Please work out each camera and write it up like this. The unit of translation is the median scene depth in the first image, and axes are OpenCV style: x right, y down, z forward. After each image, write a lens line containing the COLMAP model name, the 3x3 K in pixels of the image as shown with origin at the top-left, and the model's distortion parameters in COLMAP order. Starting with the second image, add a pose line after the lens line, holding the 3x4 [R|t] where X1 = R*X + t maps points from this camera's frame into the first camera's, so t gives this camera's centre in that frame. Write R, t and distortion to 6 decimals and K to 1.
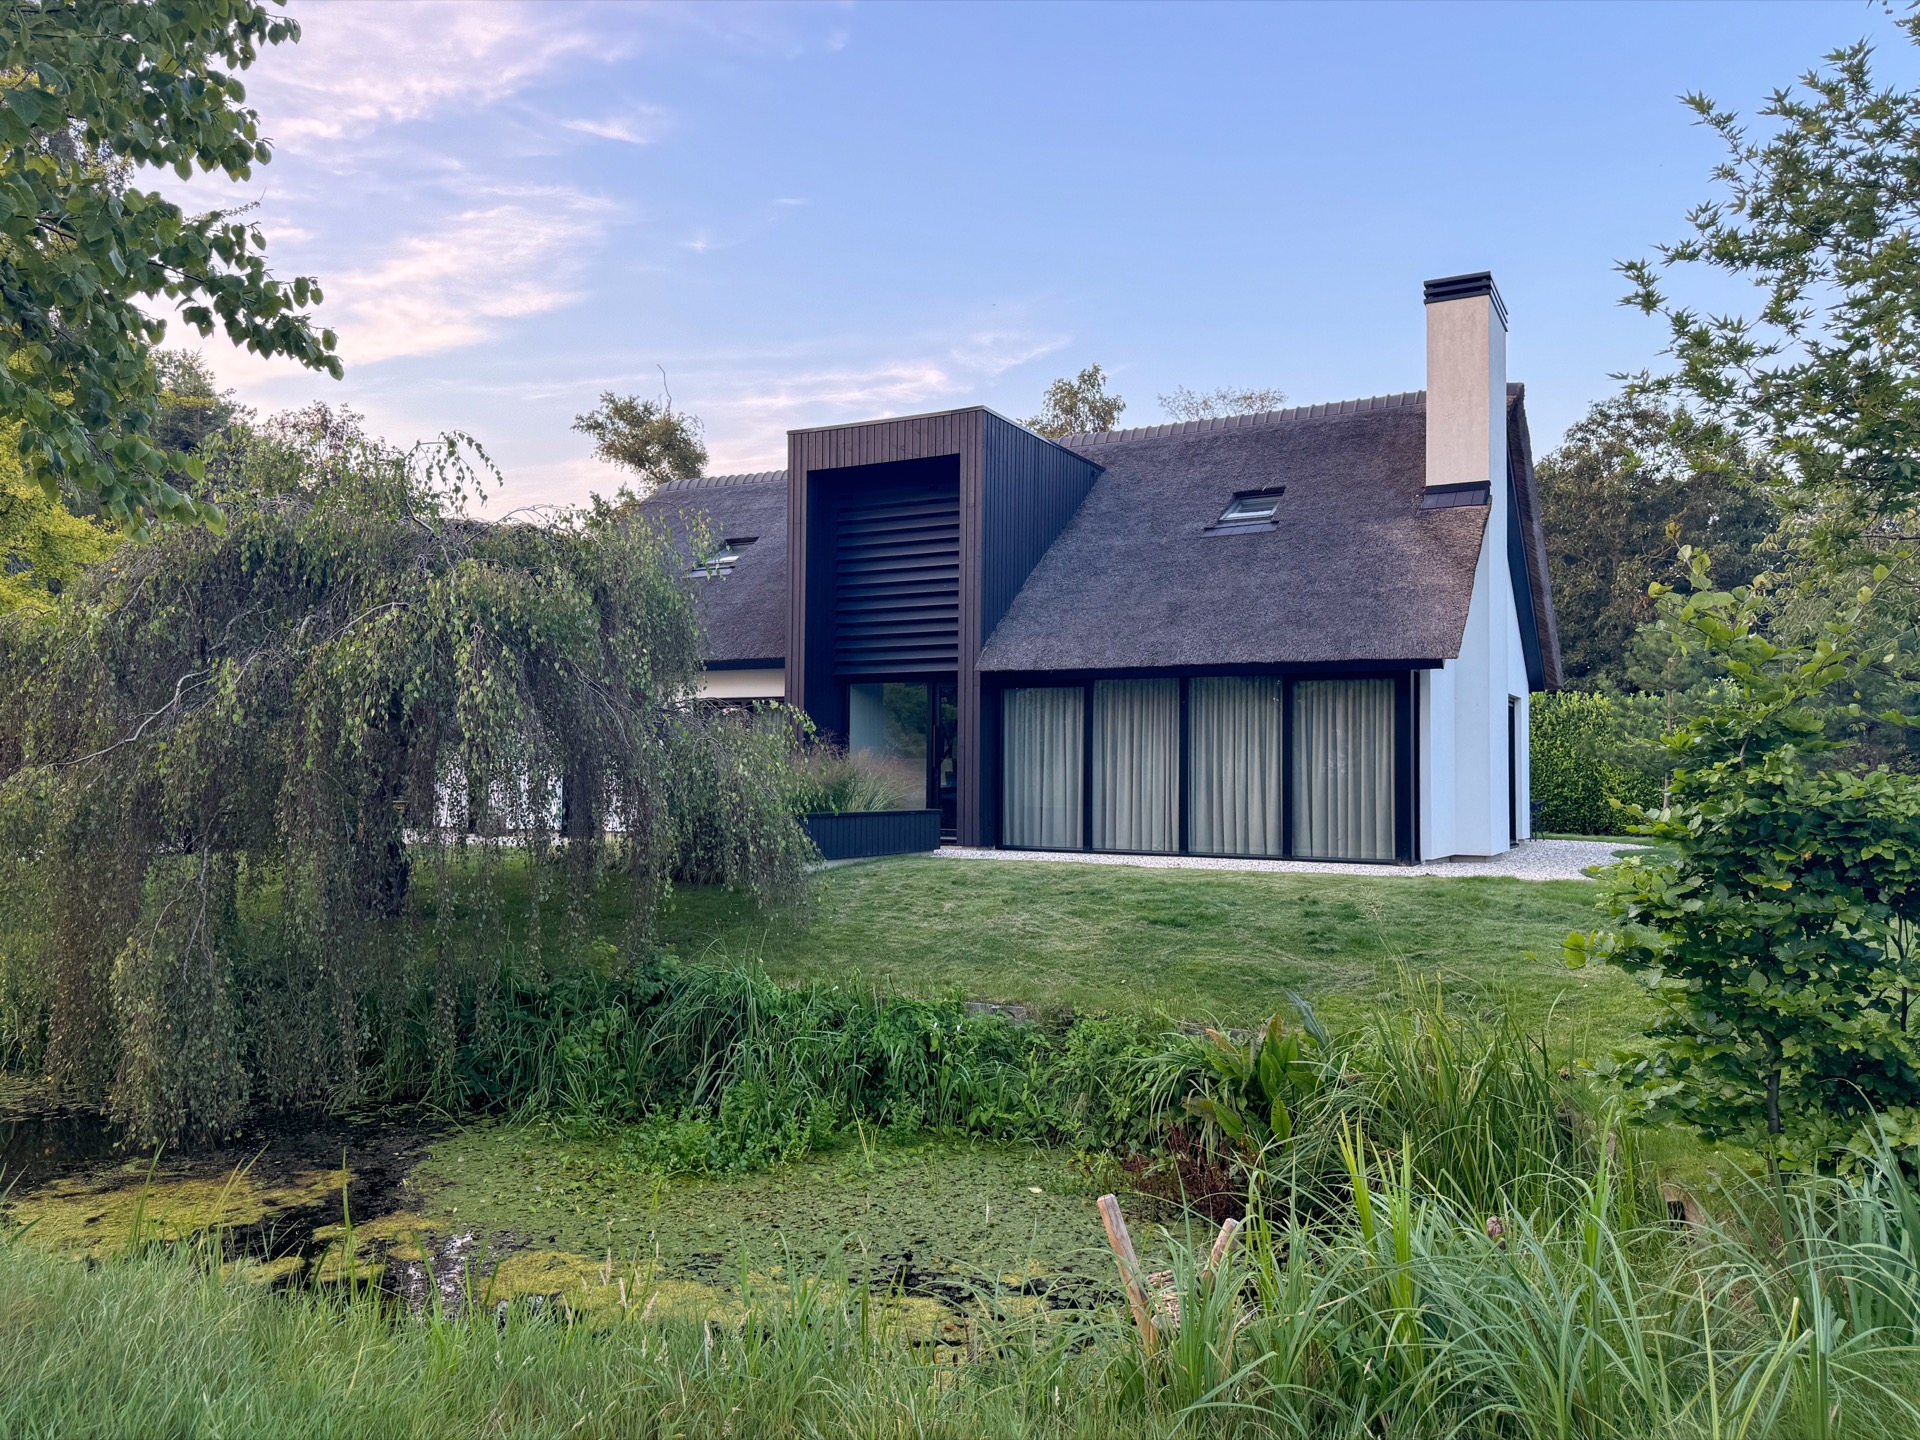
lens RADIAL K [[1436.6, 0, 942.8], [0, 1436.6, 753.1], [0, 0, 1]] dist [0.042782, -0.008895]
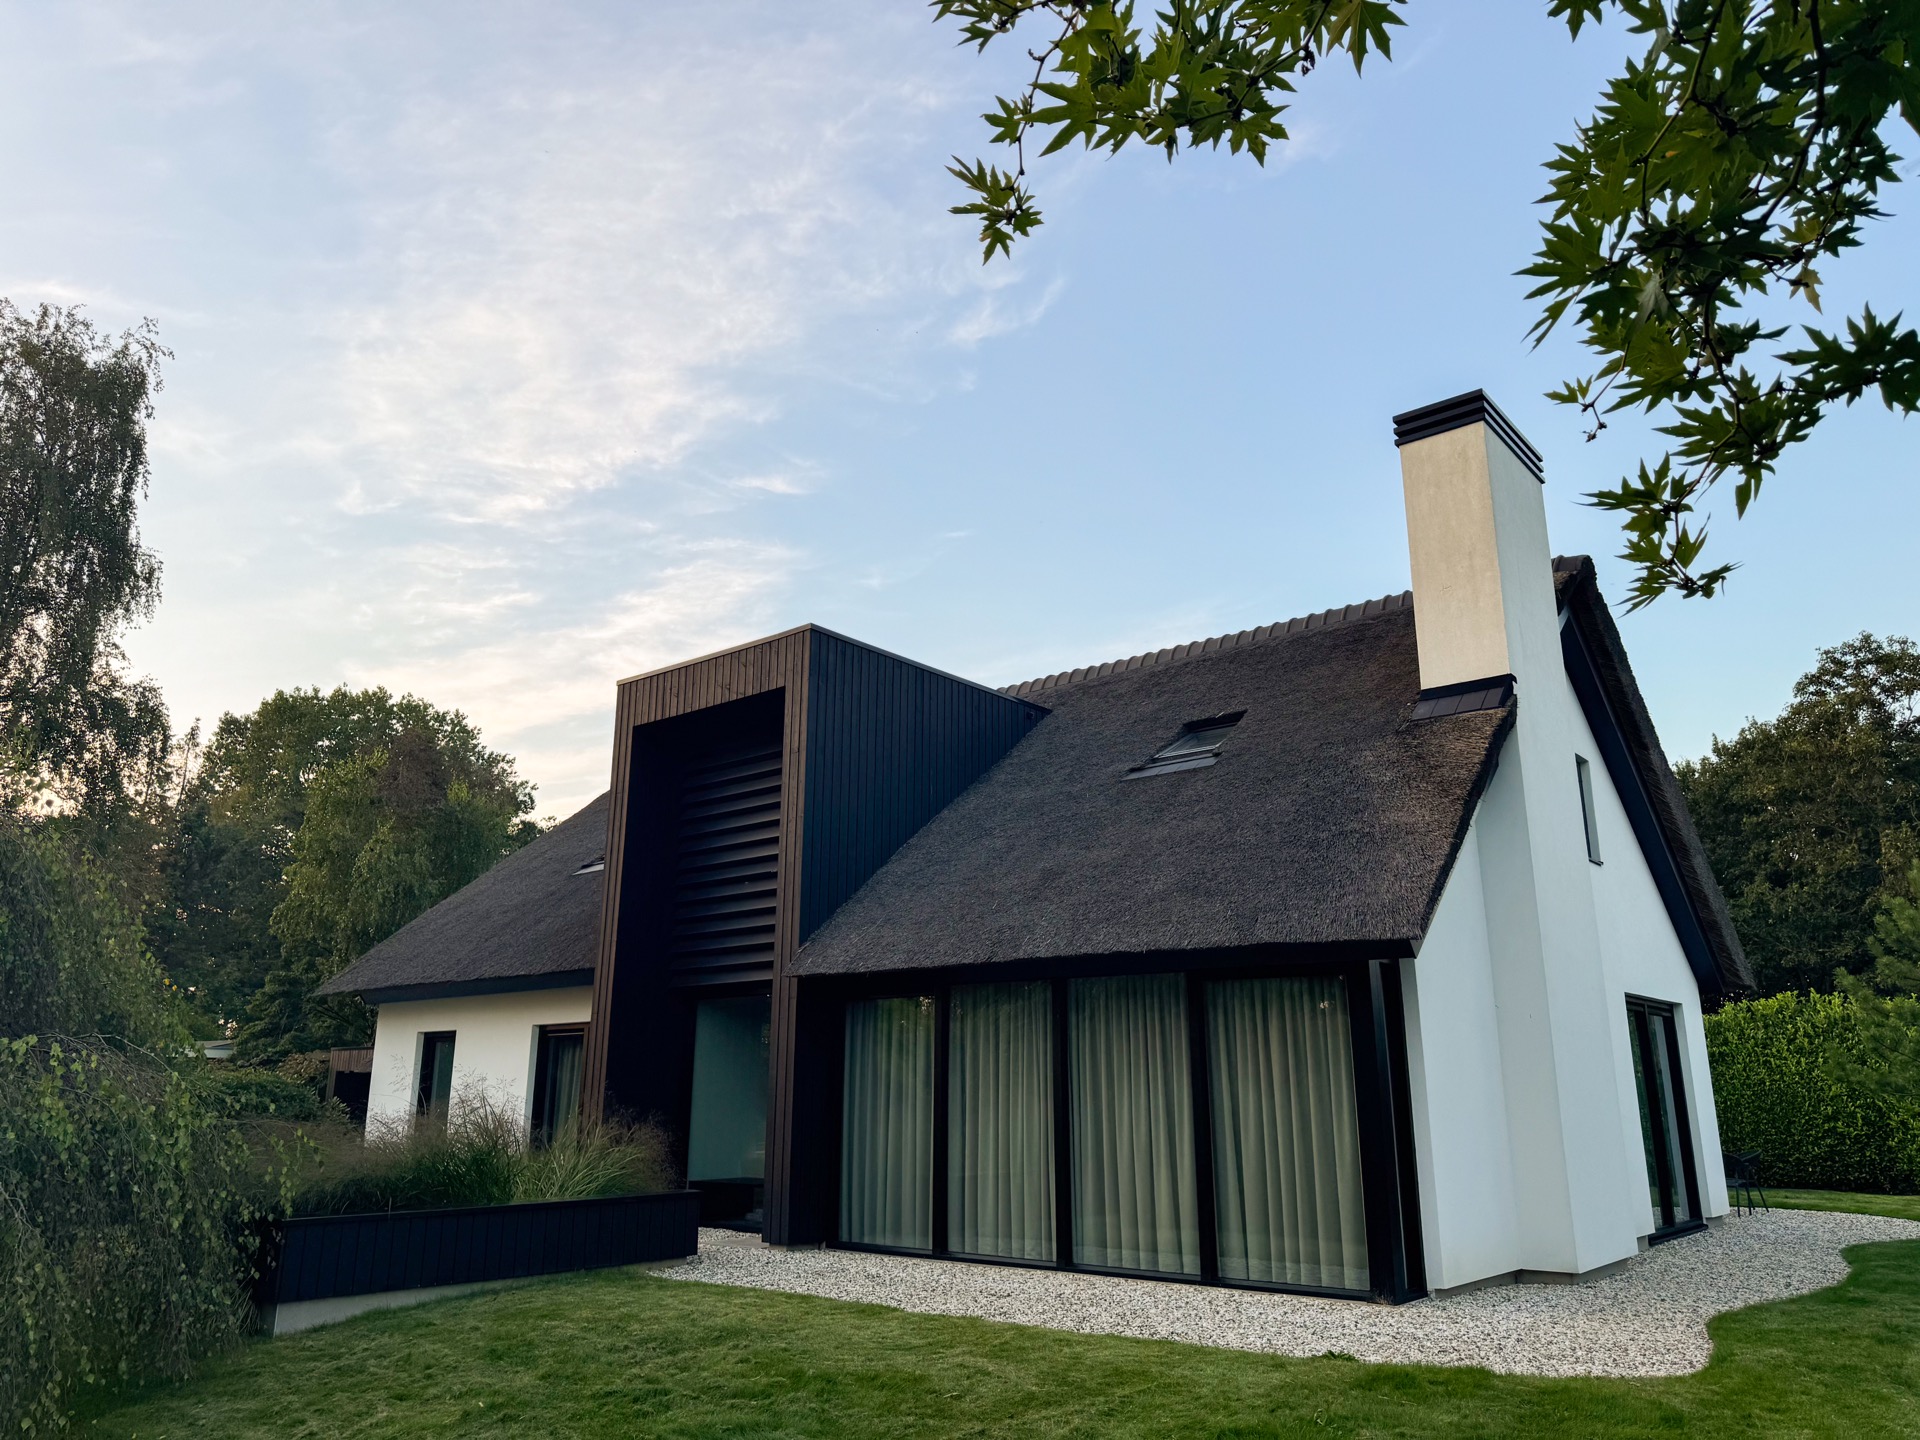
lens RADIAL K [[1351.8, 0, 919.5], [0, 1351.8, 748.5], [0, 0, 1]] dist [0.039289, -0.030452]
pose [[0.977458, -0.054749, -0.203909, 0.215525], [0.007021, 0.973689, -0.227774, -0.011995], [0.211014, 0.221208, 0.952124, 0.320300]]
